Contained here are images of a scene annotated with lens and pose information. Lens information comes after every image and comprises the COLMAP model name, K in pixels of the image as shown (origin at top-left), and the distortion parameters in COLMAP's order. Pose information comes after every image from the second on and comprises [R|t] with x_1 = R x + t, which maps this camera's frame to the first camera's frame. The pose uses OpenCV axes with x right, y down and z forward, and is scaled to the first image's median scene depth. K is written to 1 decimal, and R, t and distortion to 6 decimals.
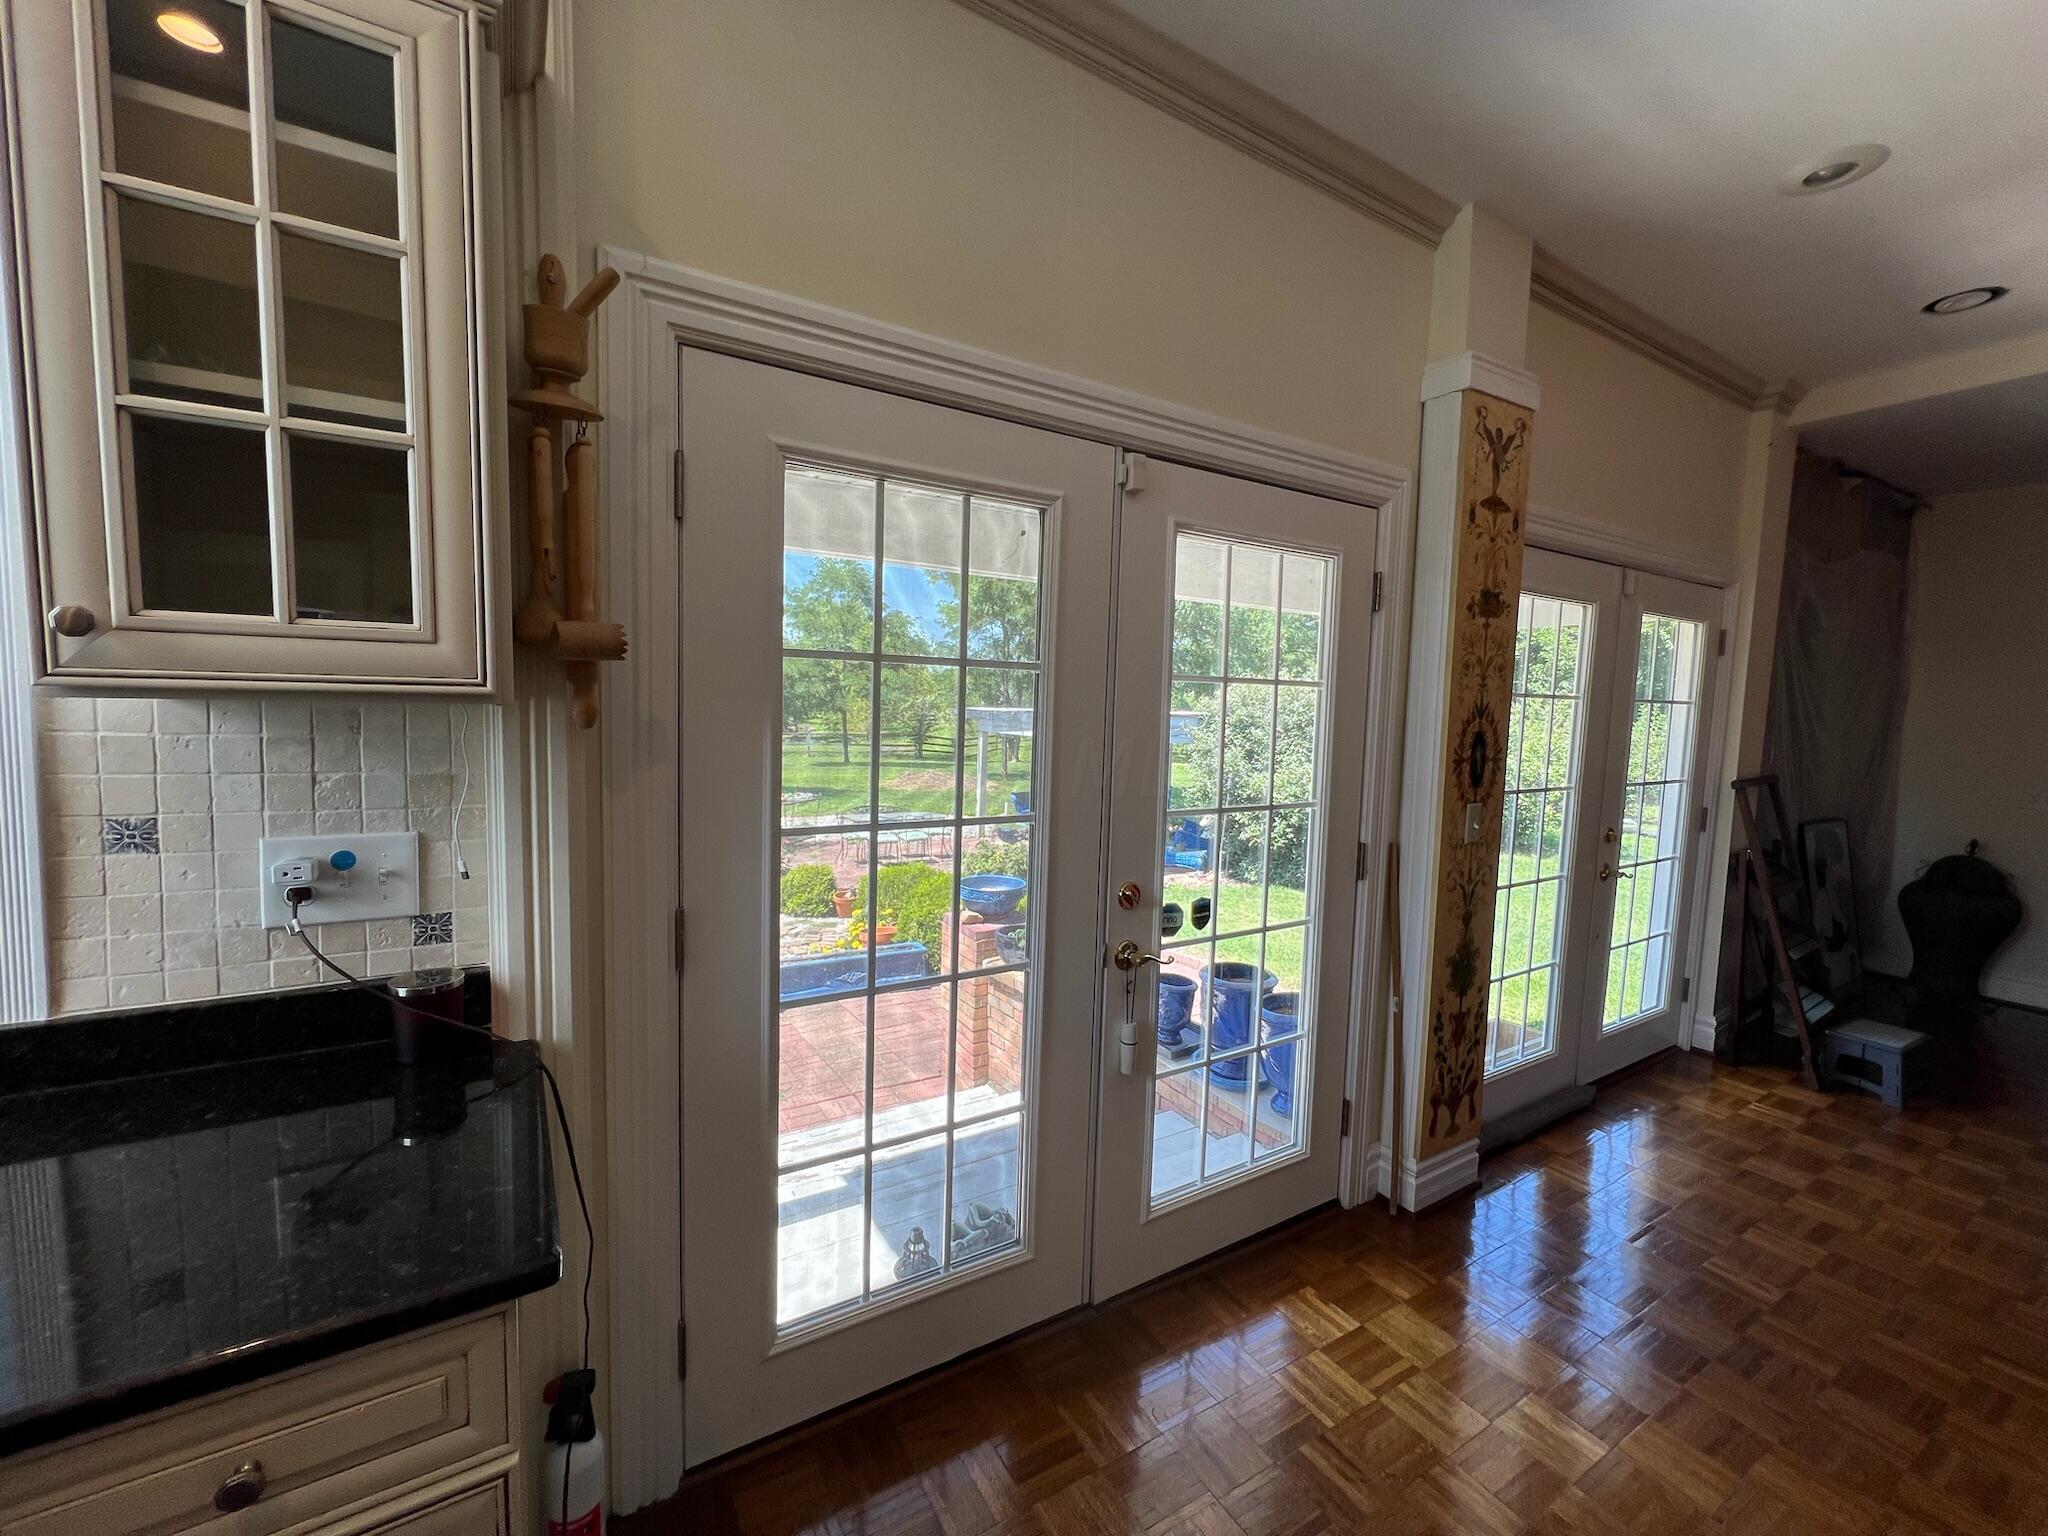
lens RADIAL K [[824.5, 0, 1009.5], [0, 824.5, 768.7], [0, 0, 1]] dist [0.001631, 0.000403]
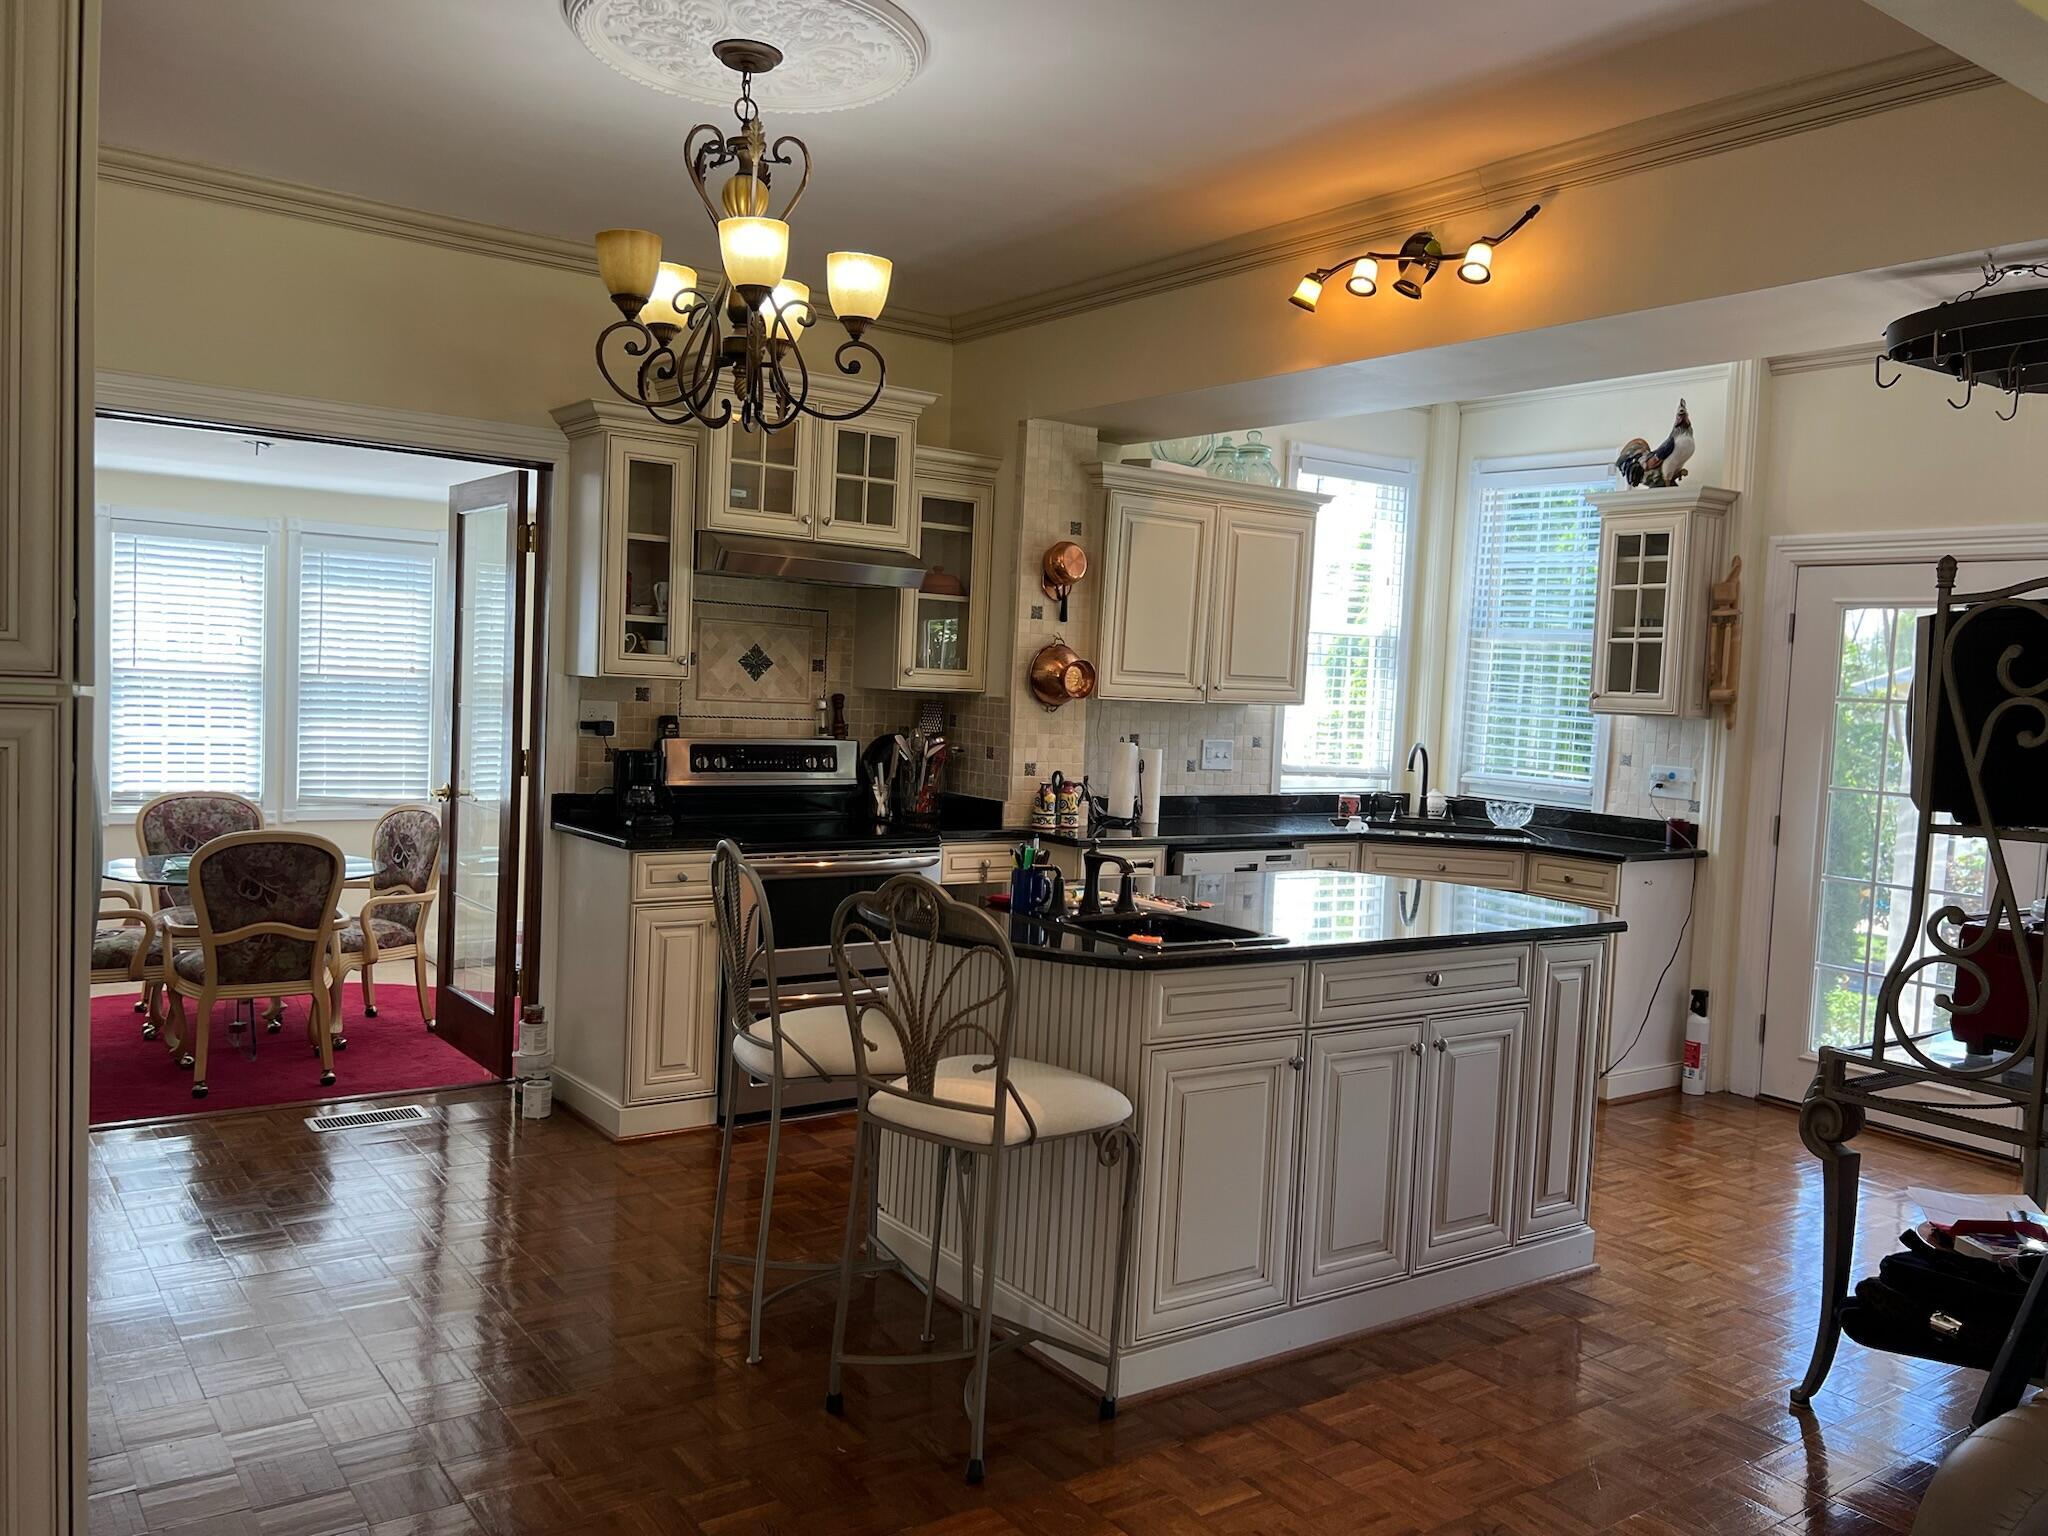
lens RADIAL K [[1584.6, 0, 1011.0], [0, 1584.6, 772.2], [0, 0, 1]] dist [0.013460, -0.005739]
pose [[0.088046, 0.037354, -0.995416, 4.913356], [-0.124900, 0.991824, 0.026171, 0.269147], [0.988255, 0.122023, 0.091991, -1.927168]]
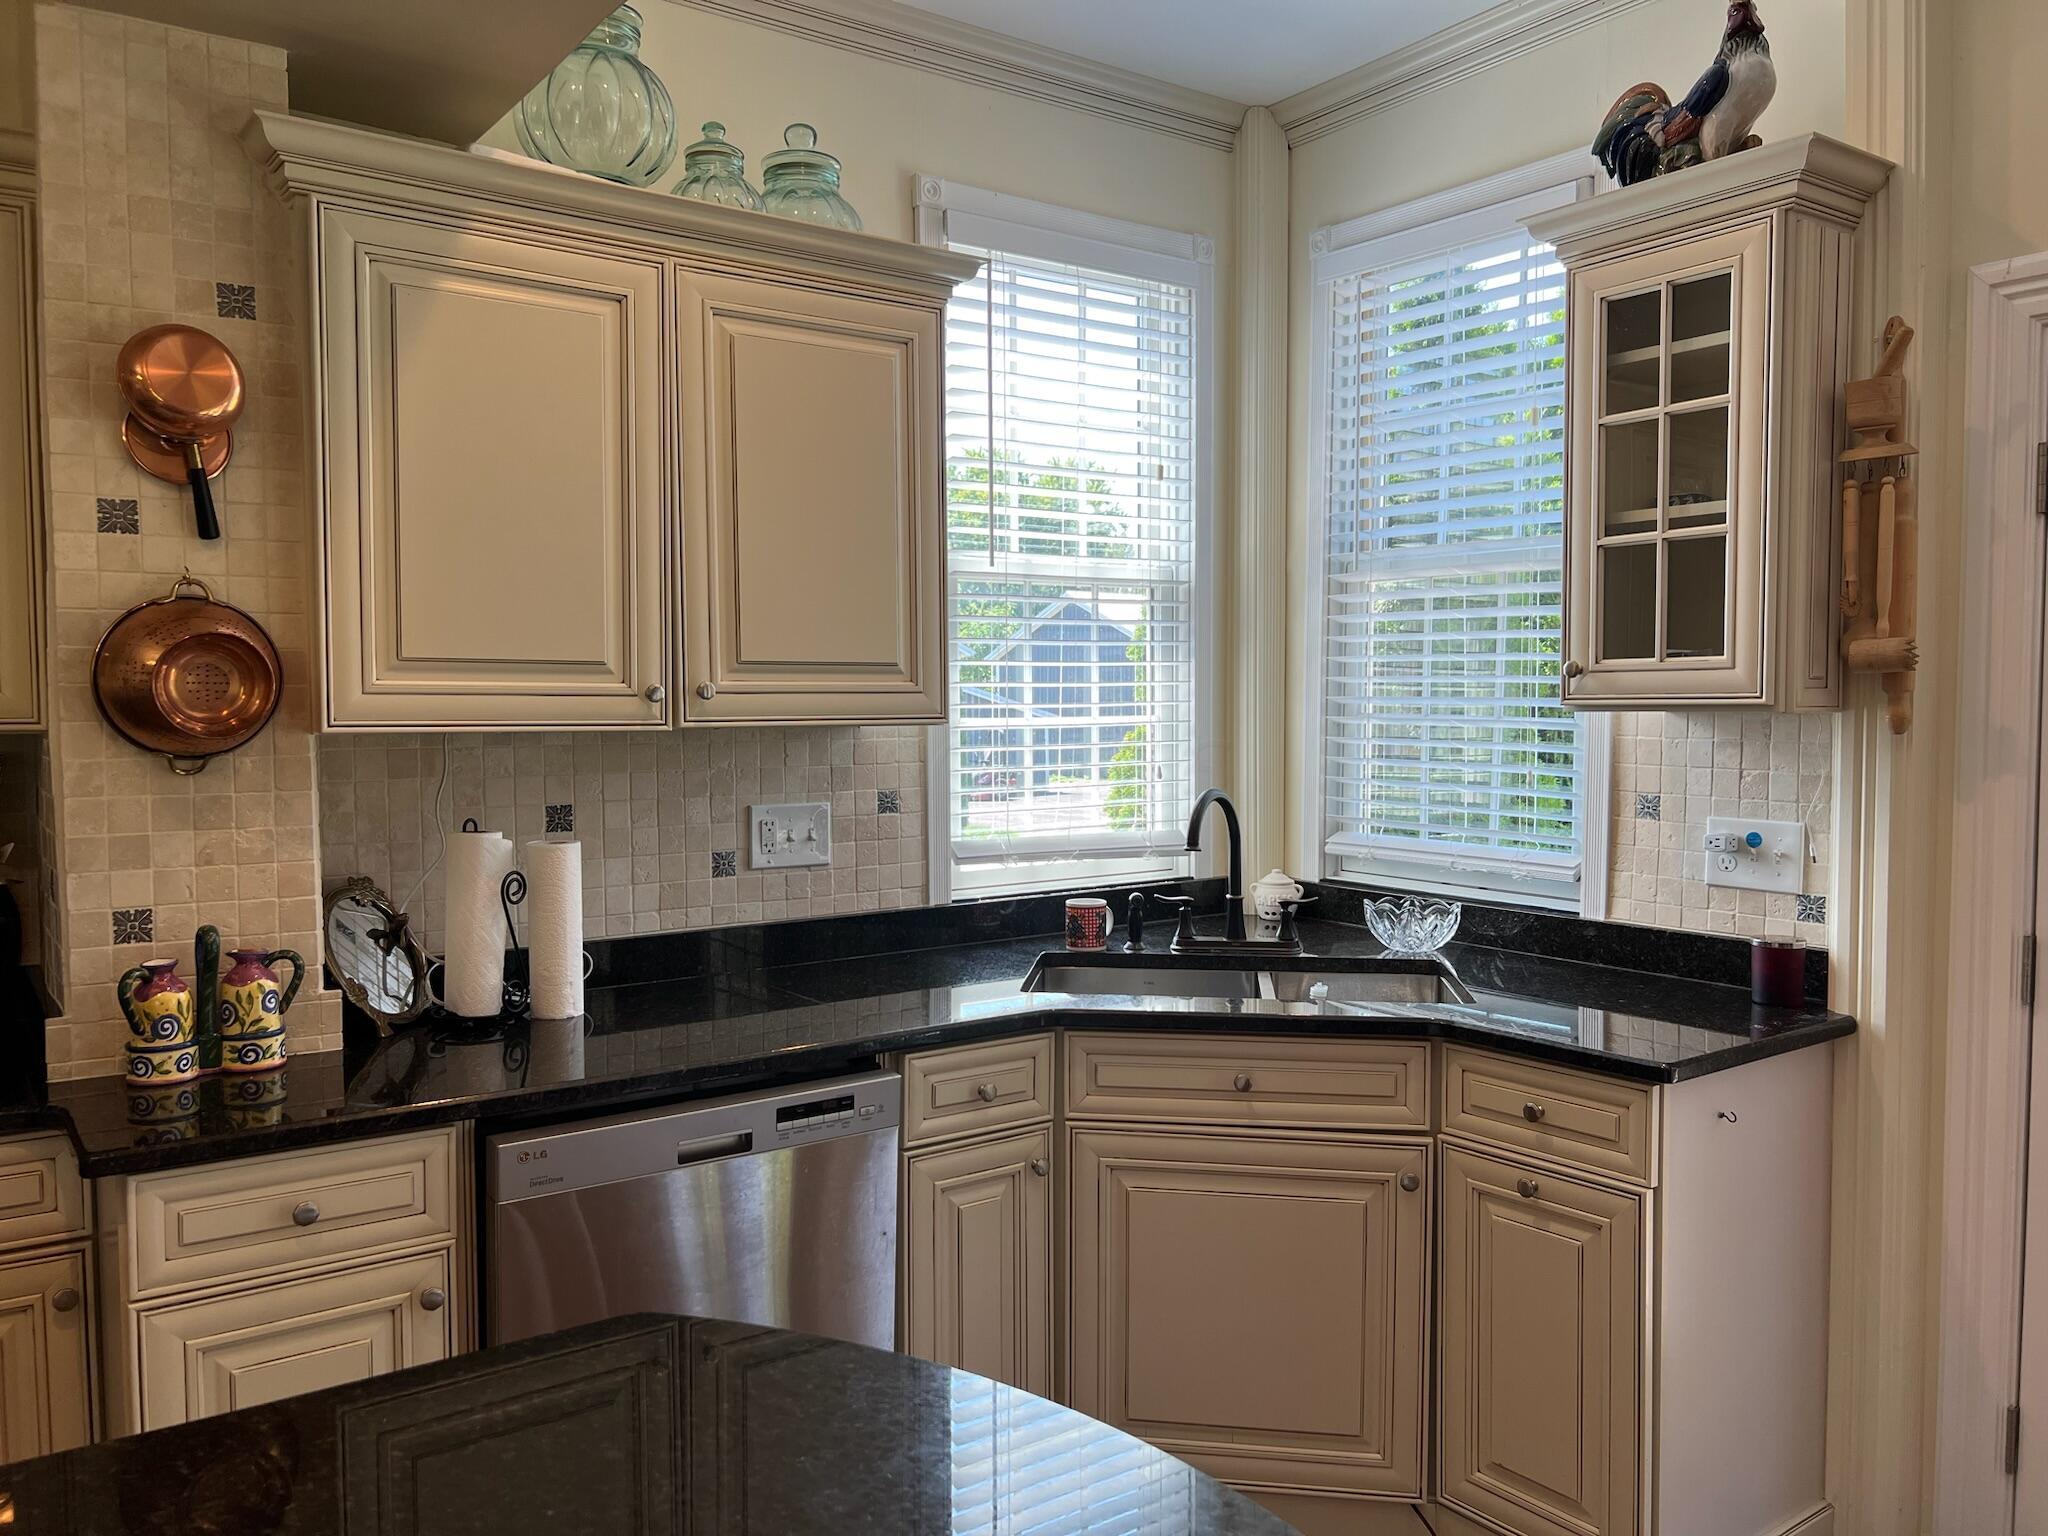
lens RADIAL K [[1551.9, 0, 1034.4], [0, 1551.9, 768.1], [0, 0, 1]] dist [0.035905, -0.031807]
pose [[0.103708, 0.018649, -0.994433, 1.628718], [-0.076789, 0.996990, 0.010688, 0.068981], [0.991639, 0.075253, 0.104828, -0.385653]]
